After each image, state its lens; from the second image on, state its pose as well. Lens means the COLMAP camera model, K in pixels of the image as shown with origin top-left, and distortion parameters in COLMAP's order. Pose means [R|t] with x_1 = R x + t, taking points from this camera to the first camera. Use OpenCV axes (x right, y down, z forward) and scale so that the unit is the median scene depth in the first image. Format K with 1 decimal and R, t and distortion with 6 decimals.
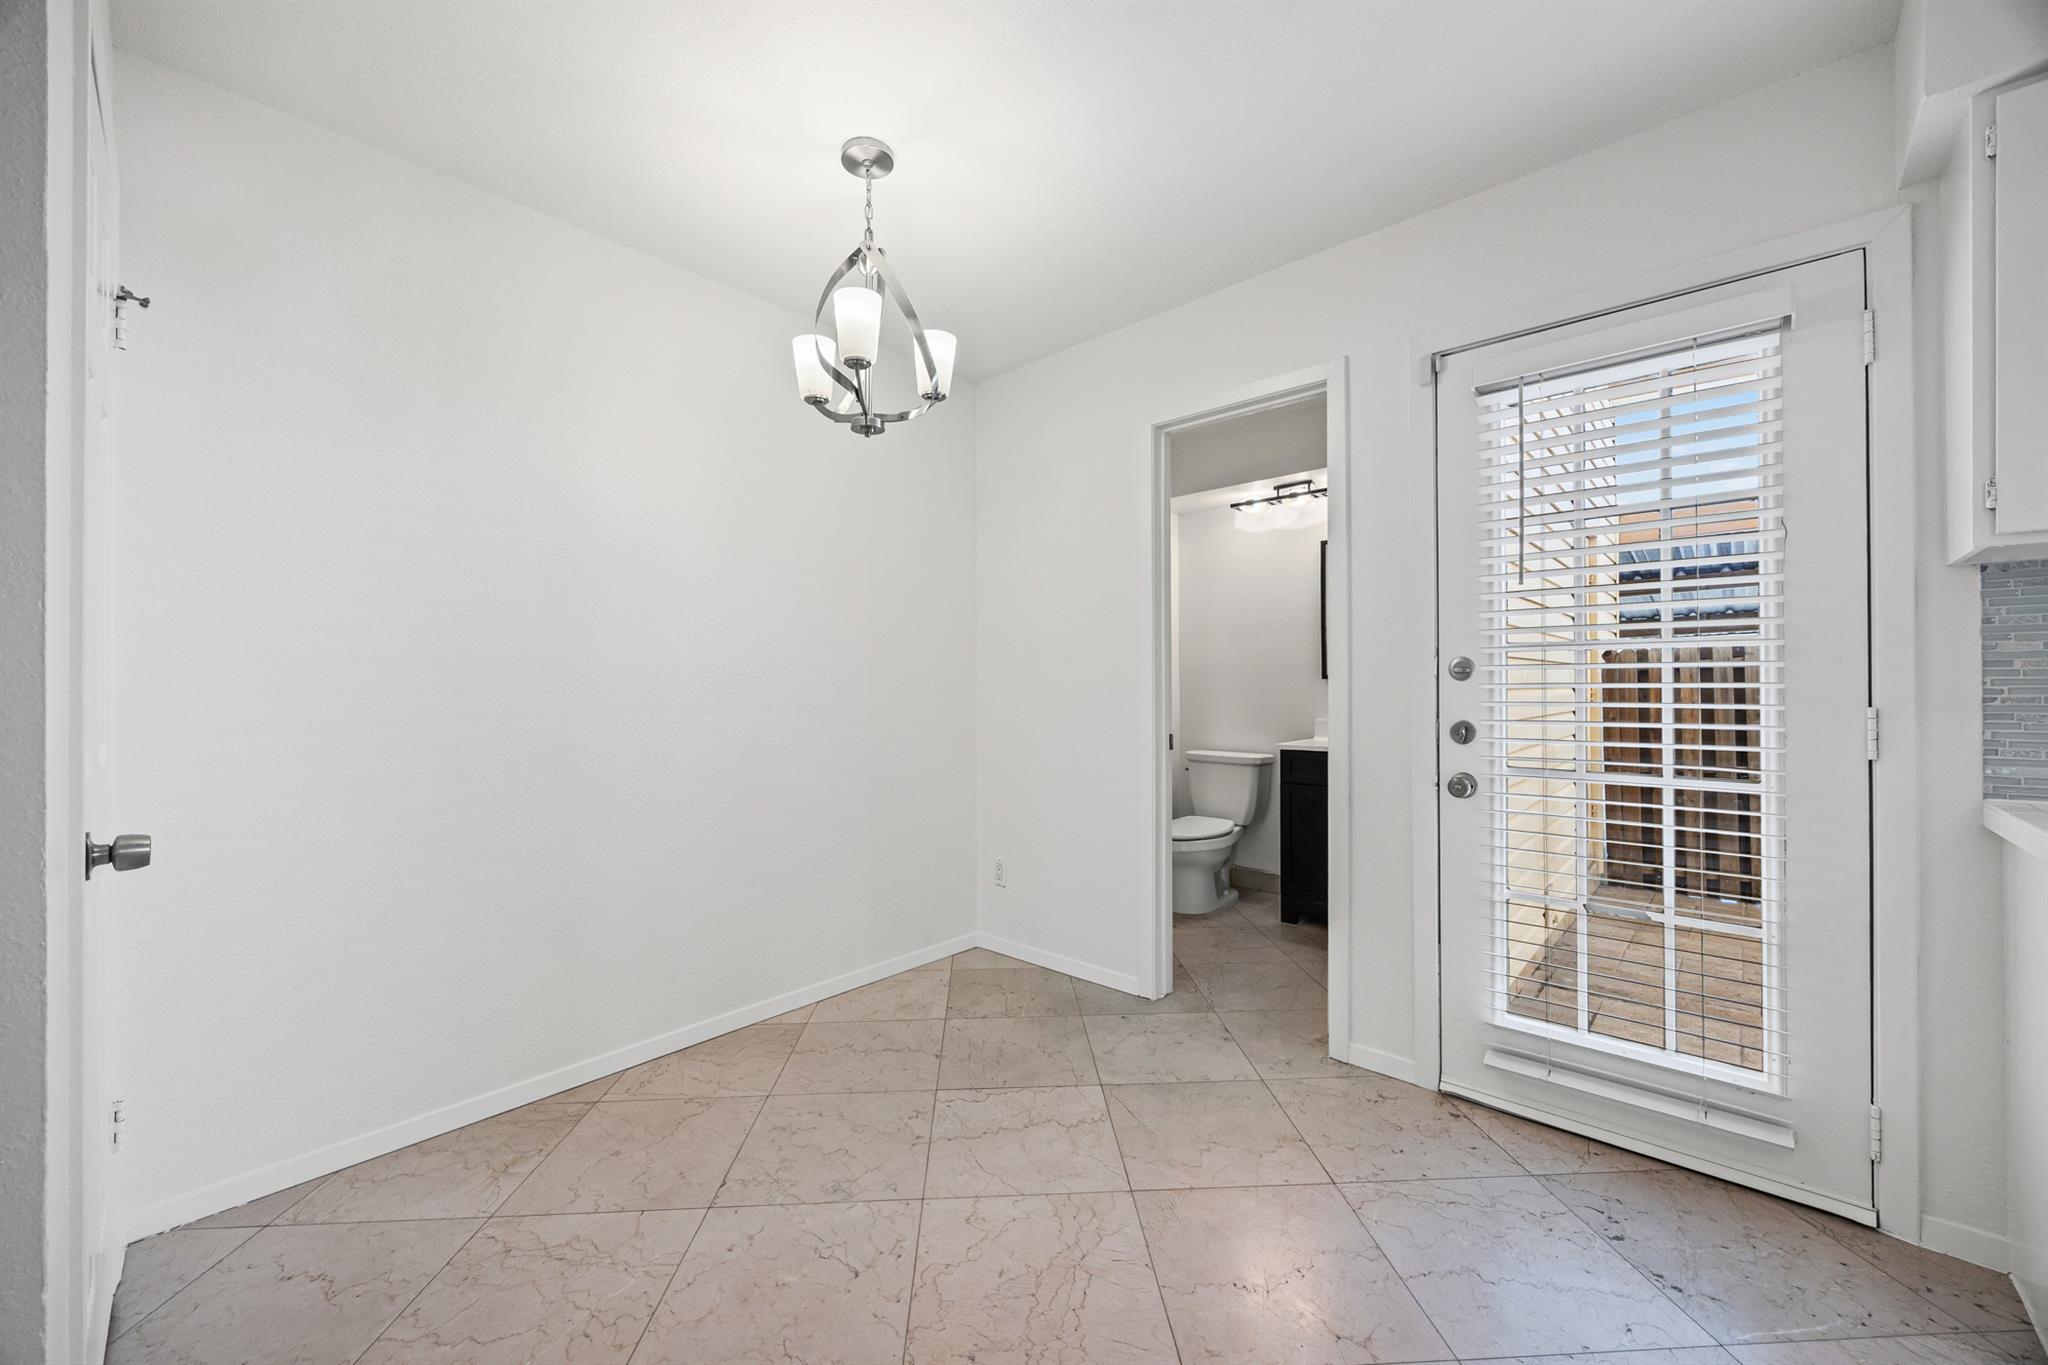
lens RADIAL K [[786.4, 0, 1029.4], [0, 786.4, 678.6], [0, 0, 1]] dist [0.001072, 0.000029]
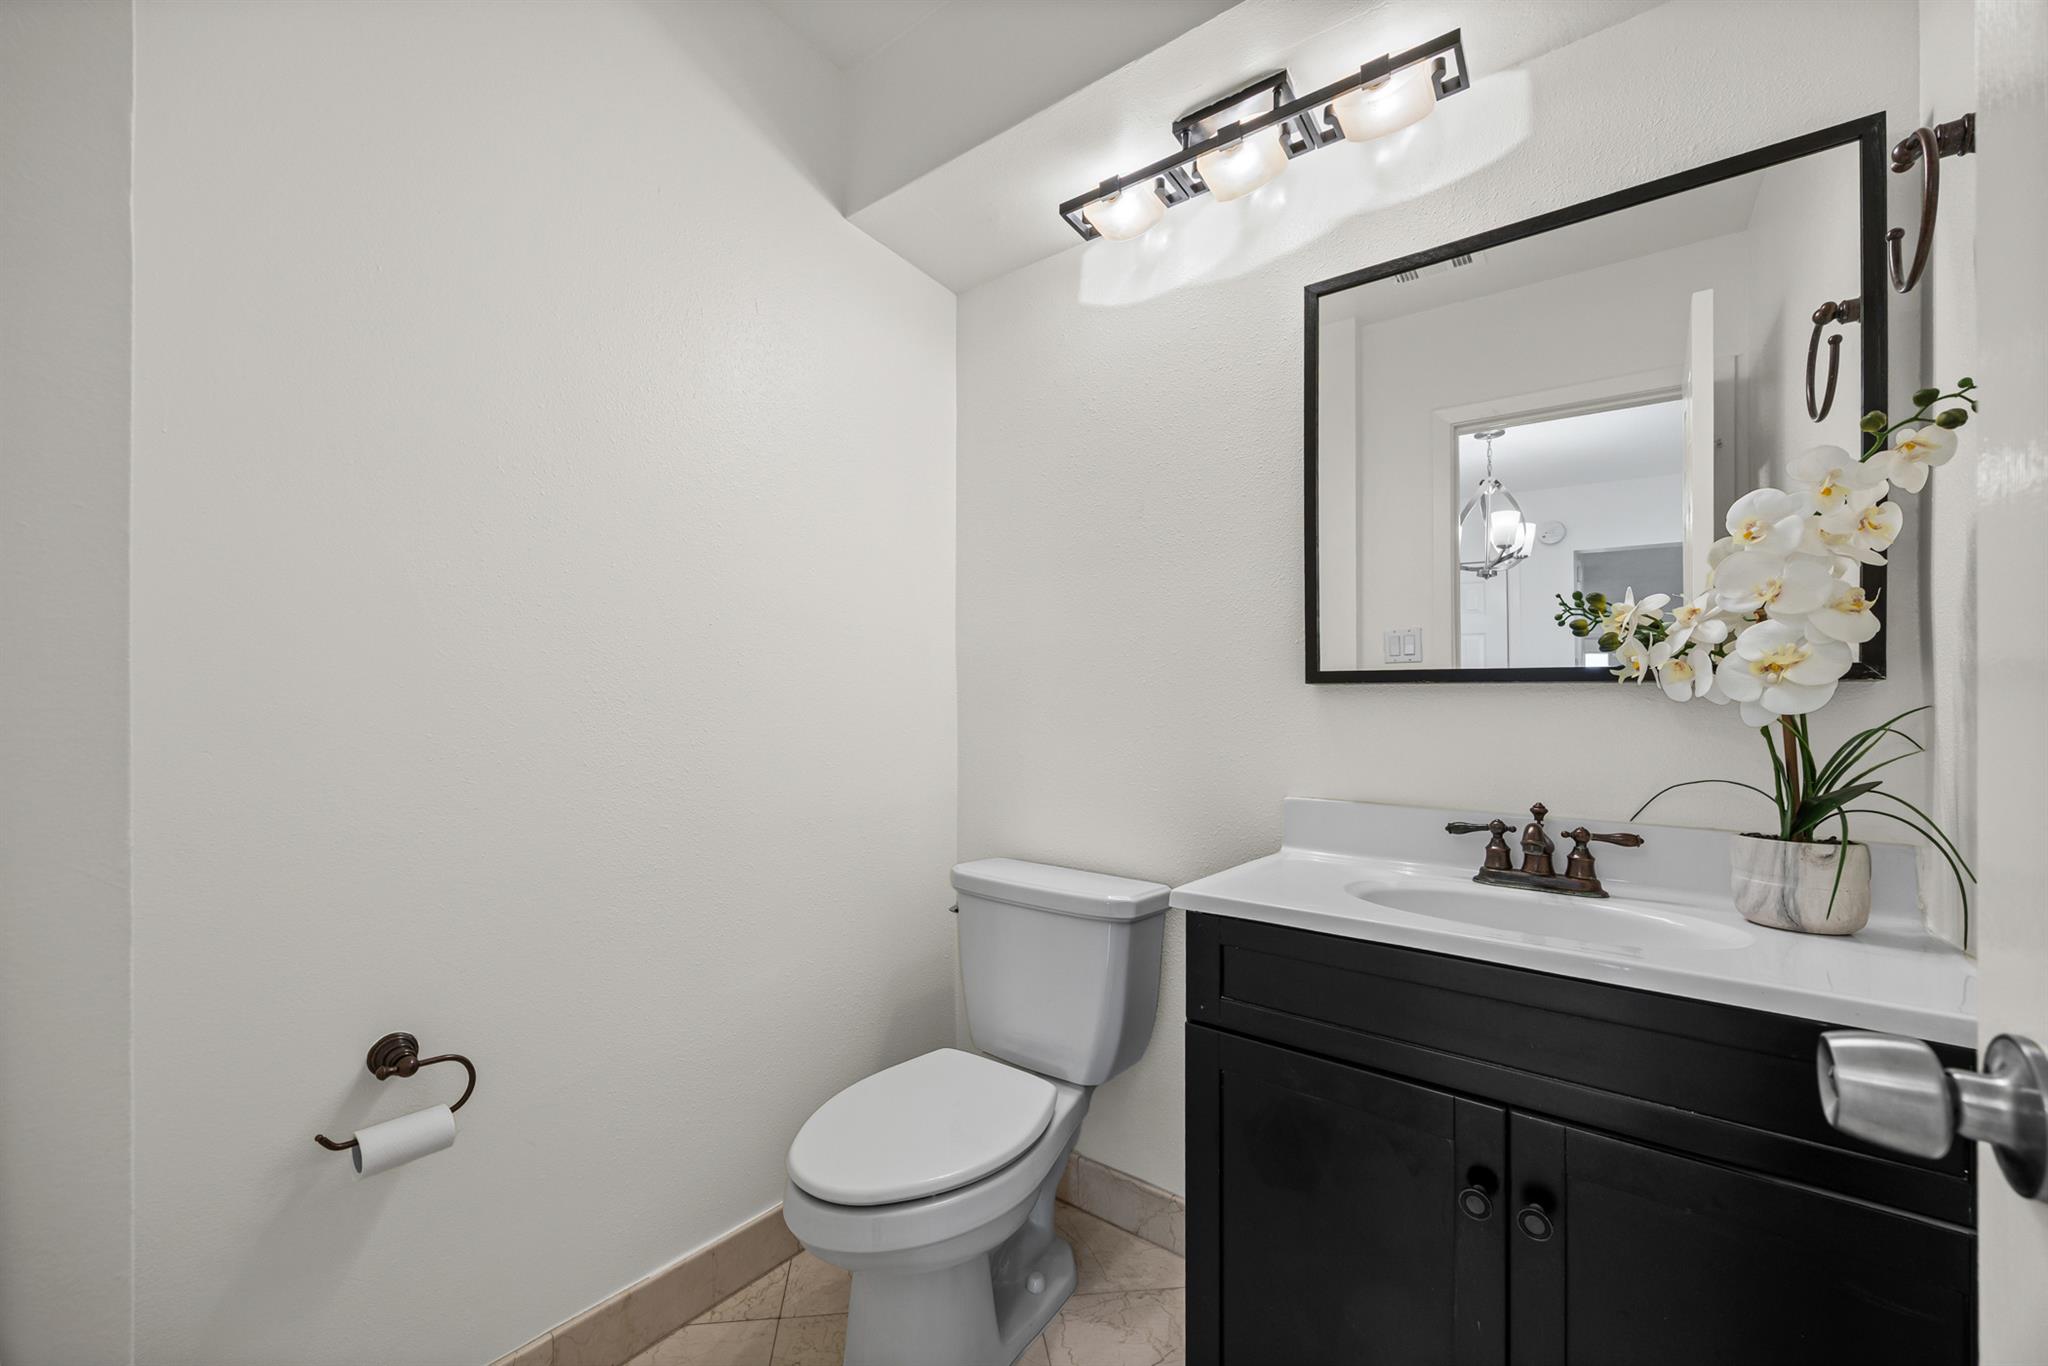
lens RADIAL K [[786.4, 0, 1029.4], [0, 786.4, 679.1], [0, 0, 1]] dist [0.001072, 0.000029]
pose [[0.995073, 0.007108, 0.098894, 0.207760], [-0.007063, 0.999975, -0.000802, -0.001102], [-0.098898, 0.000099, 0.995098, 0.639732]]
